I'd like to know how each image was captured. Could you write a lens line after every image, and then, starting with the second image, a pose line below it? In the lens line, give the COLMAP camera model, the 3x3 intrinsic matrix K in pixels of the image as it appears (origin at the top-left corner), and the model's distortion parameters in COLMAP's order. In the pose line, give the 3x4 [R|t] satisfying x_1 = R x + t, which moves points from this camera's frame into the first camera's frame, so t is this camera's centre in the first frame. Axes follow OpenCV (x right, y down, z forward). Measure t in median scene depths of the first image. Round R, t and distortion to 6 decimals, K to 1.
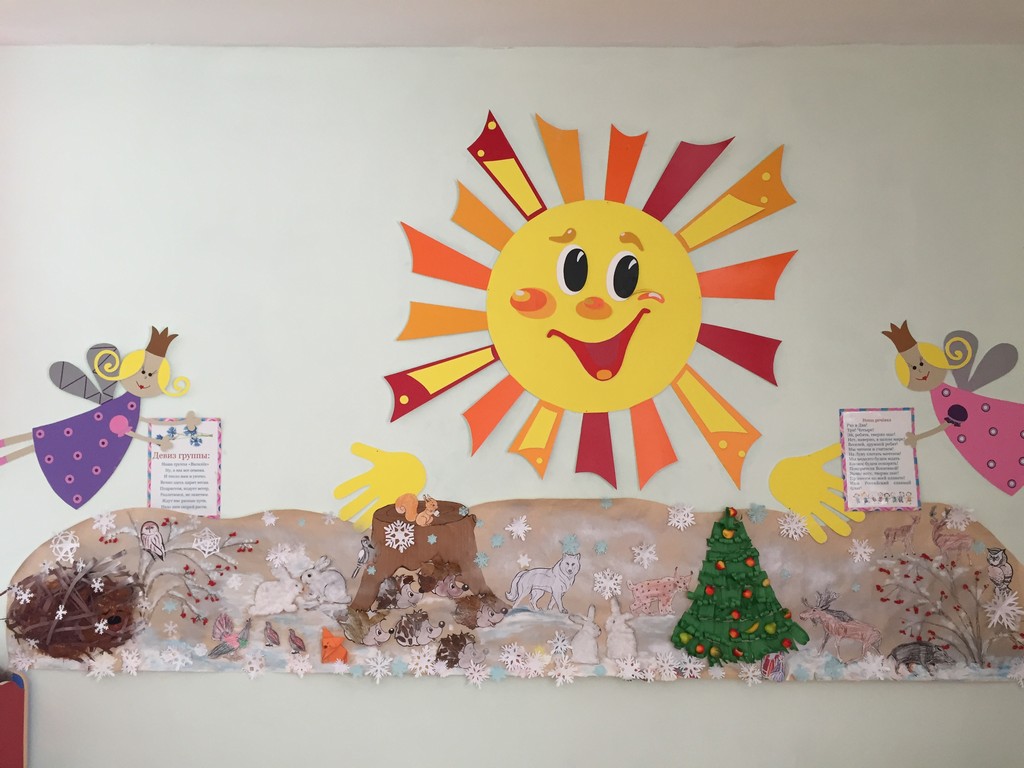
lens RADIAL K [[865.4, 0, 512.1], [0, 865.4, 383.6], [0, 0, 1]] dist [0.074685, -0.104931]
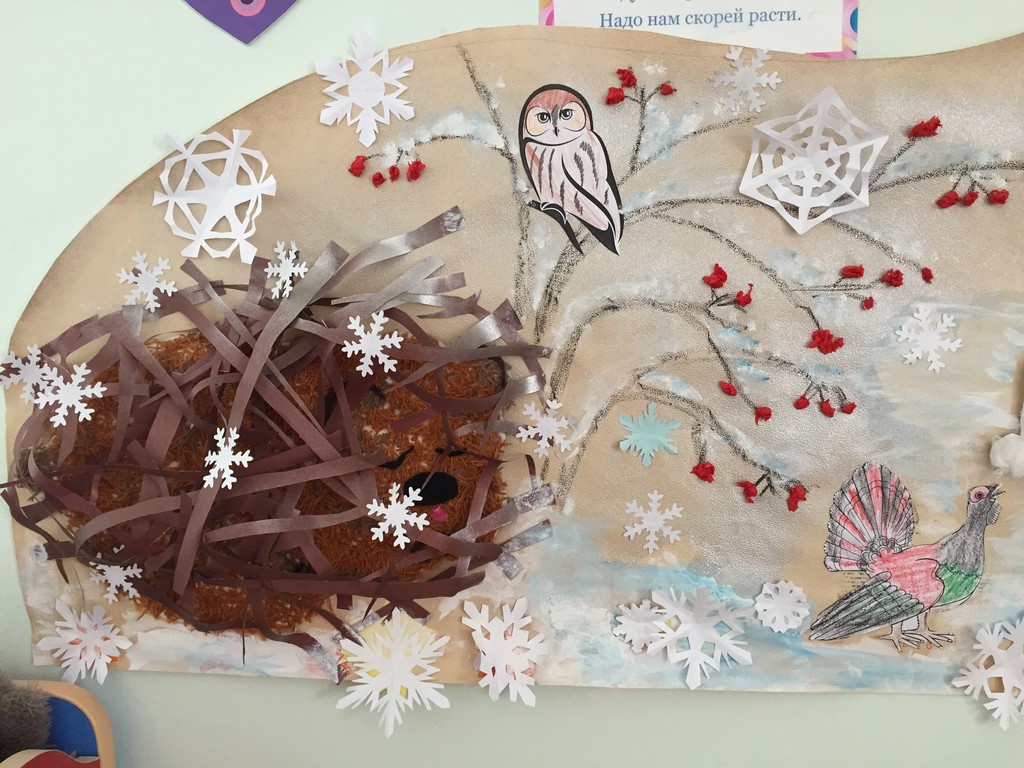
lens RADIAL K [[865.4, 0, 513.6], [0, 865.4, 375.9], [0, 0, 1]] dist [0.074685, -0.104931]
pose [[0.998580, -0.008974, -0.052514, -0.417188], [0.016548, 0.989203, 0.145614, 0.202366], [0.050640, -0.146276, 0.987947, 0.761718]]
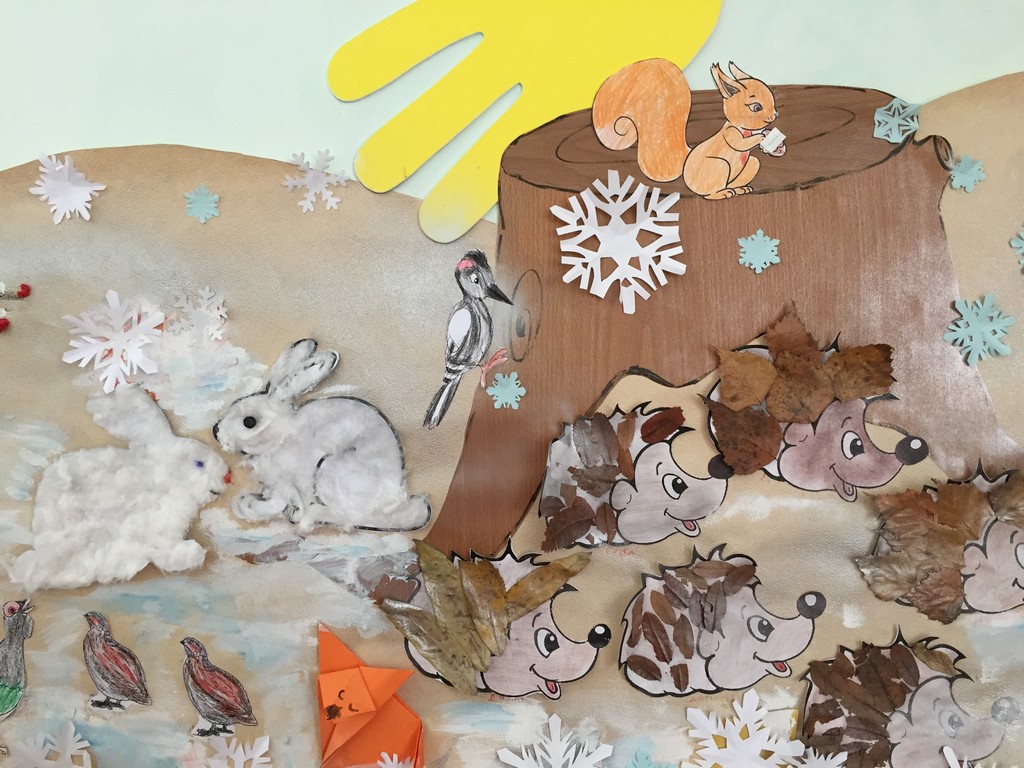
lens RADIAL K [[865.4, 0, 510.9], [0, 865.4, 385.3], [0, 0, 1]] dist [0.074685, -0.104931]
pose [[0.999001, -0.036364, -0.025993, -0.153866], [0.038602, 0.995054, 0.091527, 0.191227], [0.022536, -0.092439, 0.995463, 0.762782]]
